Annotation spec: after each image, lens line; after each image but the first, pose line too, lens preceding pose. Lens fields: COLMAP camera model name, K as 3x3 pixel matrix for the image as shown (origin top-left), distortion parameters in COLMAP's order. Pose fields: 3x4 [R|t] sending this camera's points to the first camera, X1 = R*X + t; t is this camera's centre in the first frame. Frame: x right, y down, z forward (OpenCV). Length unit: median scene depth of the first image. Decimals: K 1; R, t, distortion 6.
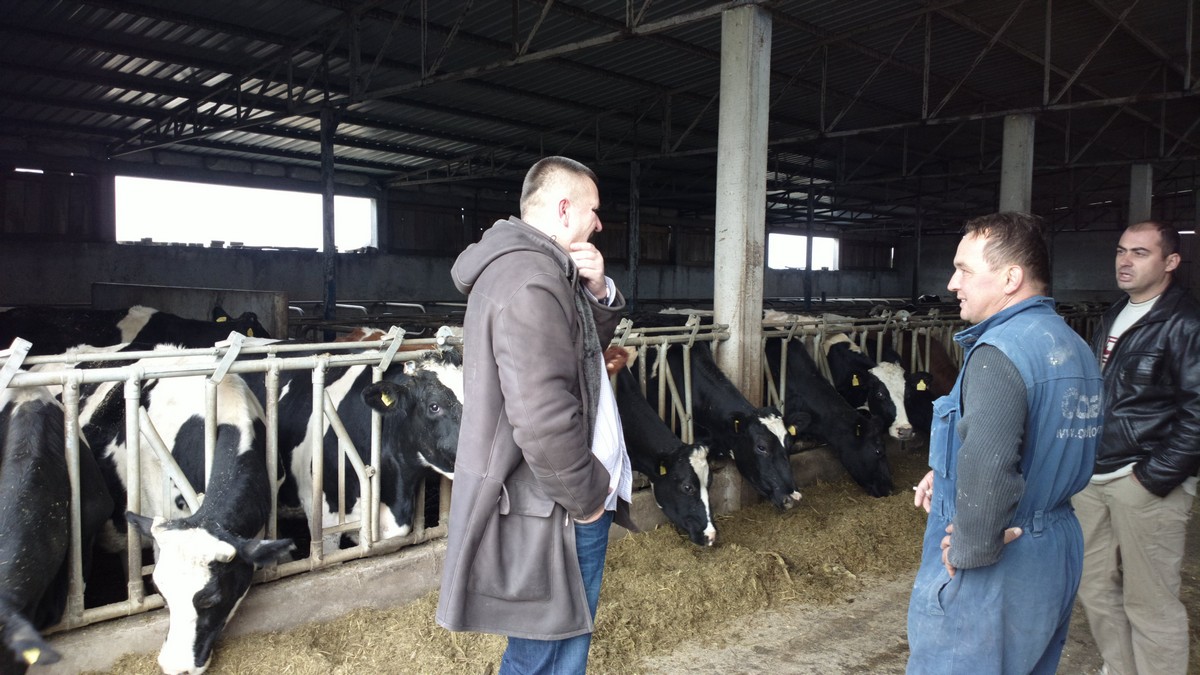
lens RADIAL K [[890.1, 0, 604.4], [0, 890.1, 333.8], [0, 0, 1]] dist [0.190012, -0.317587]
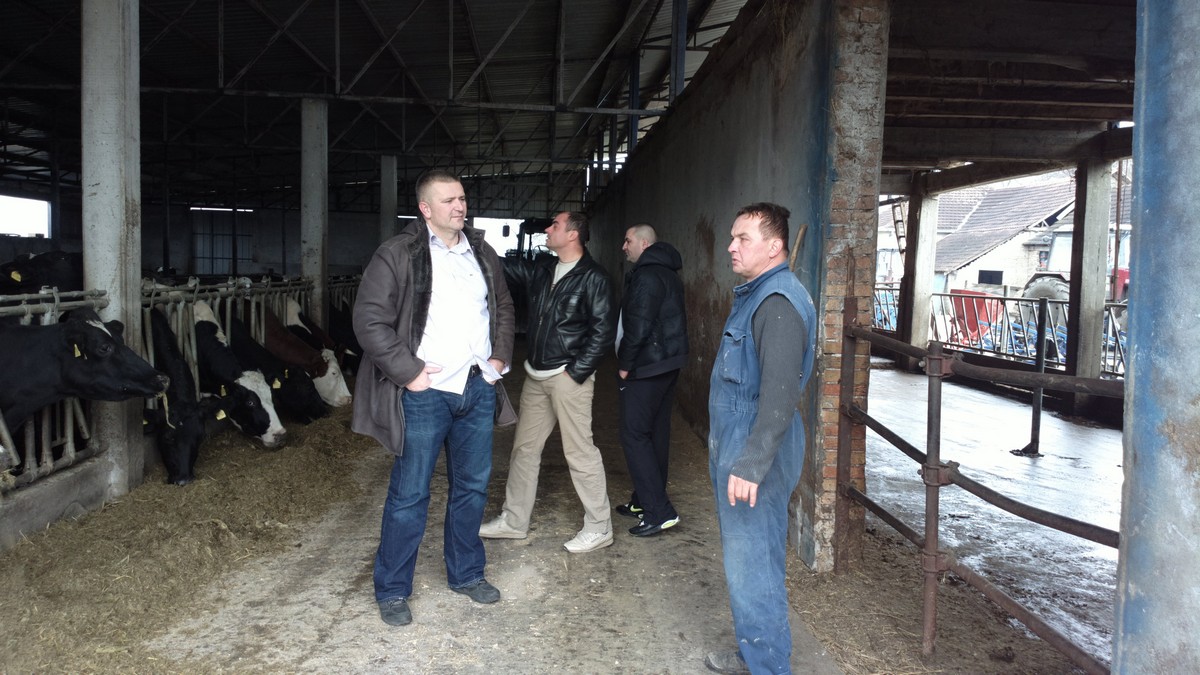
lens RADIAL K [[890.1, 0, 604.4], [0, 890.1, 333.8], [0, 0, 1]] dist [0.190012, -0.317587]
pose [[0.676643, -0.048055, 0.734741, -0.160794], [0.027736, 0.998823, 0.039785, 0.008546], [-0.735789, -0.006542, 0.677180, 0.010560]]
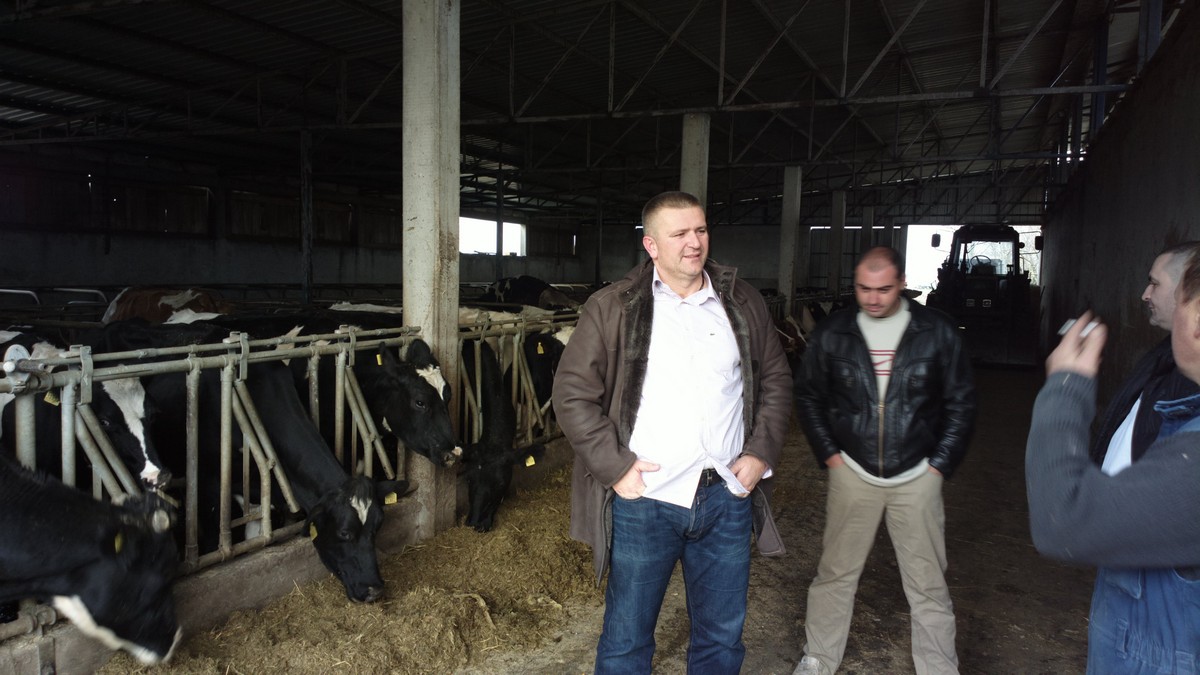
lens RADIAL K [[890.1, 0, 604.4], [0, 890.1, 333.8], [0, 0, 1]] dist [0.190012, -0.317587]
pose [[0.941211, -0.014547, 0.337506, 0.010062], [0.007698, 0.999737, 0.021623, -0.016962], [-0.337732, -0.017754, 0.941075, 0.092218]]
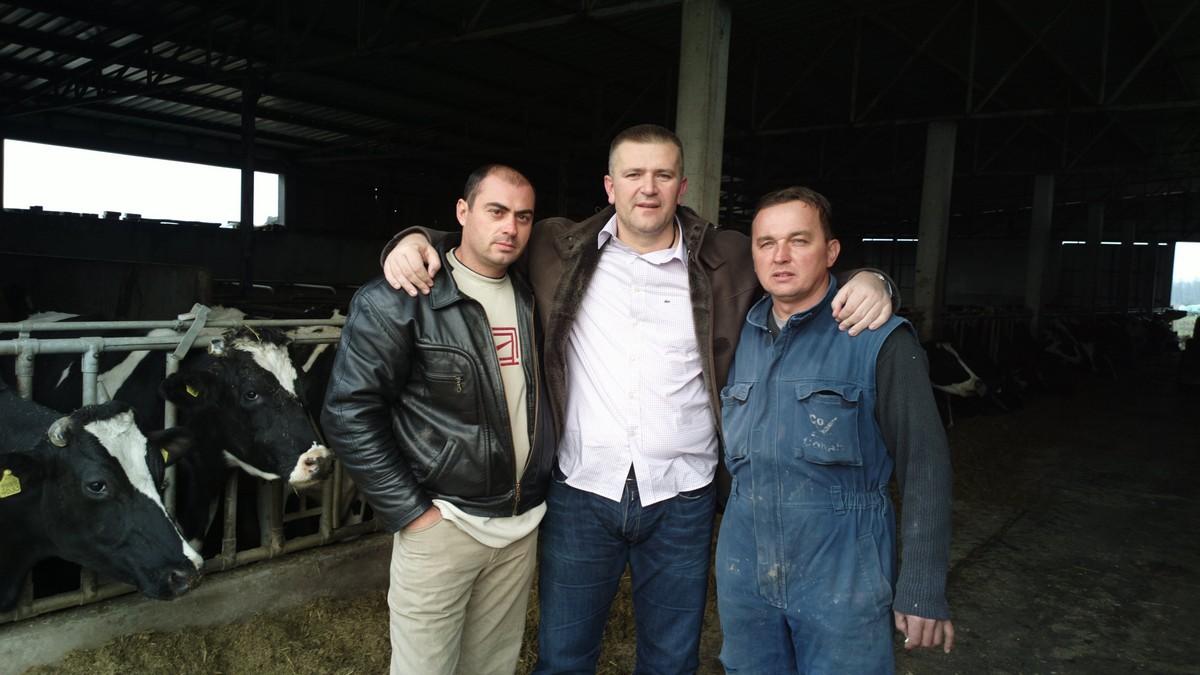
lens RADIAL K [[891.8, 0, 604.7], [0, 891.8, 334.8], [0, 0, 1]] dist [0.169007, -0.267100]
pose [[0.993656, 0.026463, 0.109305, -0.044851], [-0.027659, 0.999573, 0.009439, 0.004233], [-0.109008, -0.012402, 0.993963, 0.010227]]
